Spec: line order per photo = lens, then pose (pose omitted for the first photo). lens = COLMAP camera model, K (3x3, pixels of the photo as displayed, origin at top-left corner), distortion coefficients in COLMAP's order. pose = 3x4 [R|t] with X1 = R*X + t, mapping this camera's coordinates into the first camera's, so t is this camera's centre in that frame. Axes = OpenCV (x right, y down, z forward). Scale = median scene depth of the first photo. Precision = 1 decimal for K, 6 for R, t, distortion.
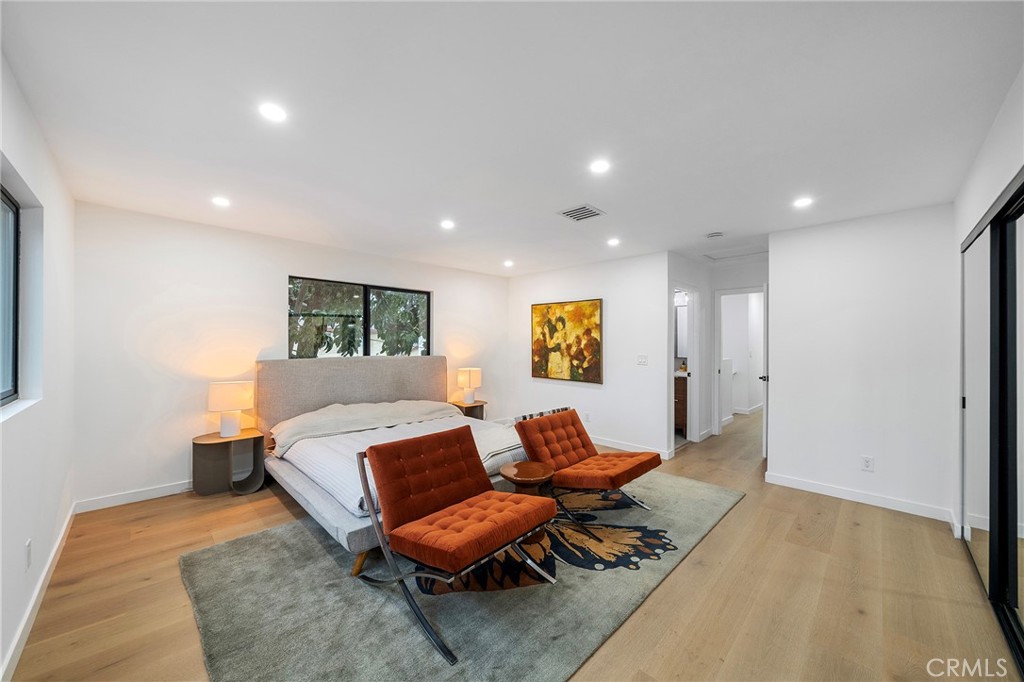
lens RADIAL K [[375.0, 0, 509.1], [0, 375.0, 346.0], [0, 0, 1]] dist [0.000528, 0.000027]
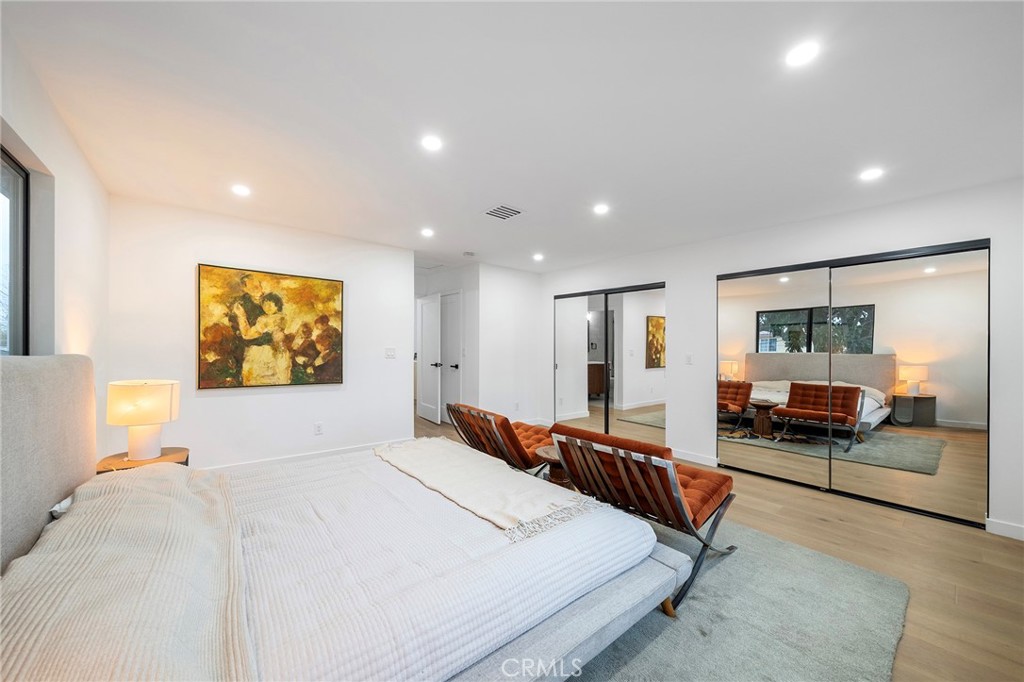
lens RADIAL K [[375.0, 0, 509.1], [0, 375.0, 346.0], [0, 0, 1]] dist [0.000528, 0.000027]
pose [[0.094312, -0.001532, 0.995542, -0.513073], [-0.005704, 0.999982, 0.002079, 0.013157], [-0.995526, -0.005874, 0.094301, 0.517911]]
